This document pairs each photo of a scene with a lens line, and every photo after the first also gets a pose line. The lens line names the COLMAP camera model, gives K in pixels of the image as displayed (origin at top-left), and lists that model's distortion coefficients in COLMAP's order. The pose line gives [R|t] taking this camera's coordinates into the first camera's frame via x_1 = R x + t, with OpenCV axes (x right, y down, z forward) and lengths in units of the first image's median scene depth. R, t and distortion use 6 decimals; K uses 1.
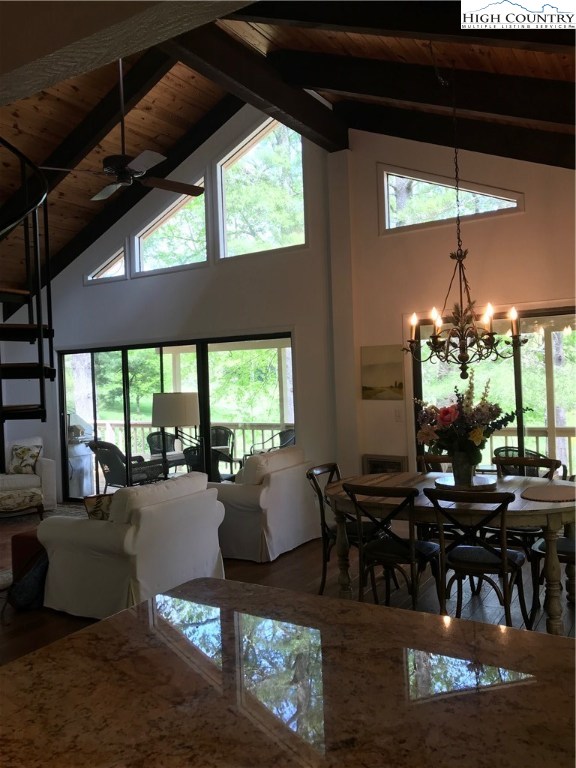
lens RADIAL K [[627.2, 0, 285.8], [0, 627.2, 383.2], [0, 0, 1]] dist [0.035509, -0.010972]
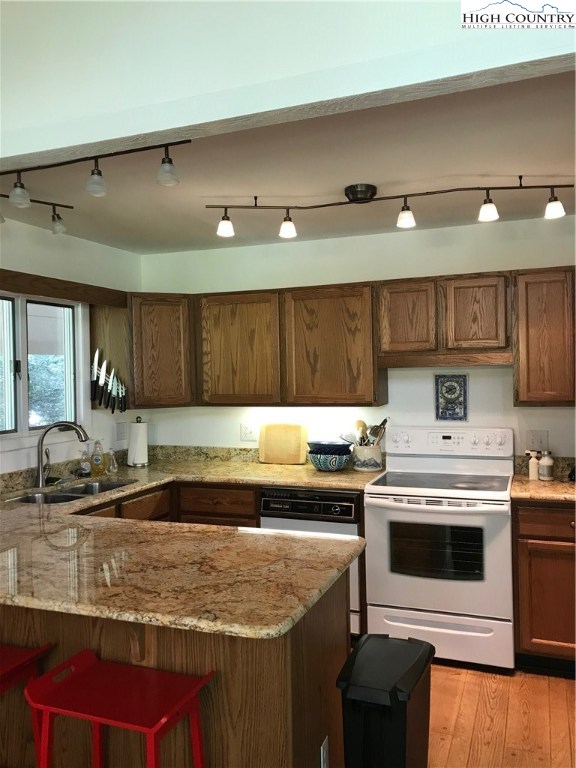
lens RADIAL K [[627.2, 0, 295.3], [0, 627.2, 380.9], [0, 0, 1]] dist [0.035509, -0.010972]
pose [[-0.979993, 0.061549, -0.189277, -0.039498], [0.057207, 0.997960, 0.028325, -0.039840], [0.190635, 0.016930, -0.981515, 2.554263]]
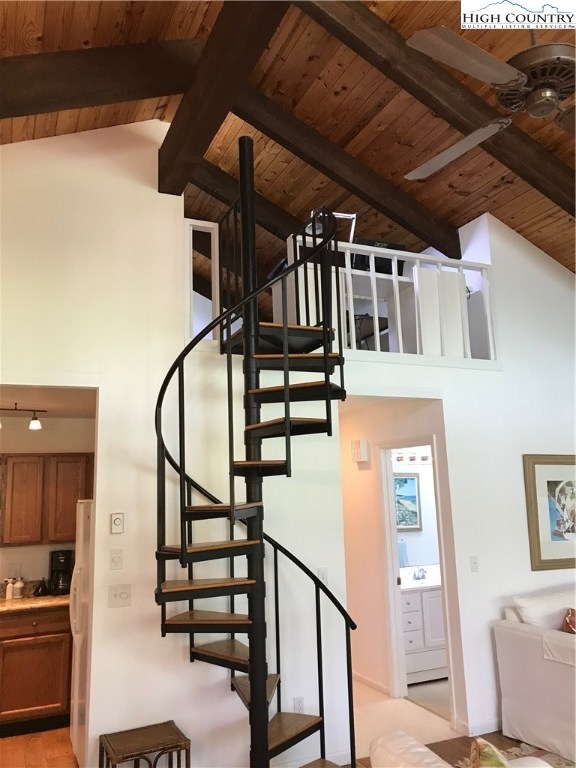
lens RADIAL K [[627.2, 0, 294.1], [0, 627.2, 380.7], [0, 0, 1]] dist [0.035509, -0.010972]
pose [[-0.549811, -0.088115, -0.830628, 0.844223], [0.046322, 0.989673, -0.135649, -0.200037], [0.834004, -0.113058, -0.540052, 3.792375]]
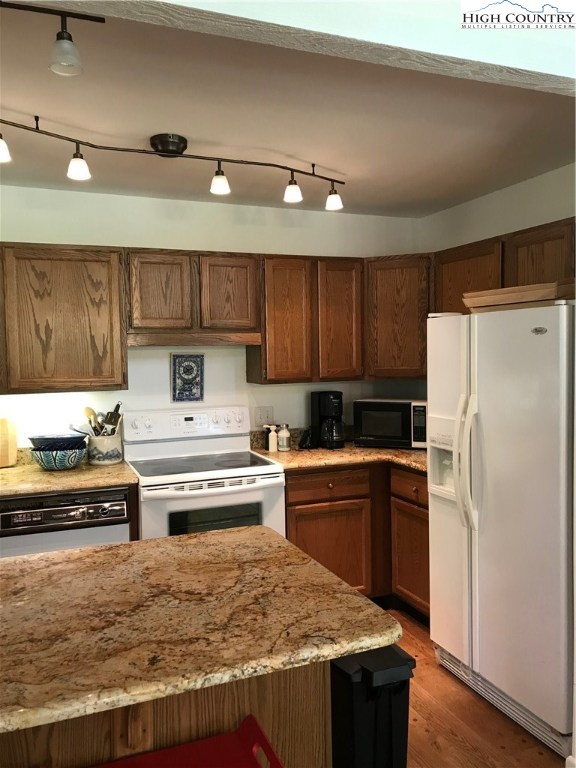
lens RADIAL K [[627.2, 0, 288.3], [0, 627.2, 380.8], [0, 0, 1]] dist [0.035509, -0.010972]
pose [[-0.589532, 0.087874, -0.802951, 0.696634], [0.034280, 0.995891, 0.083820, -0.047382], [0.807017, 0.021889, -0.590122, 1.872257]]
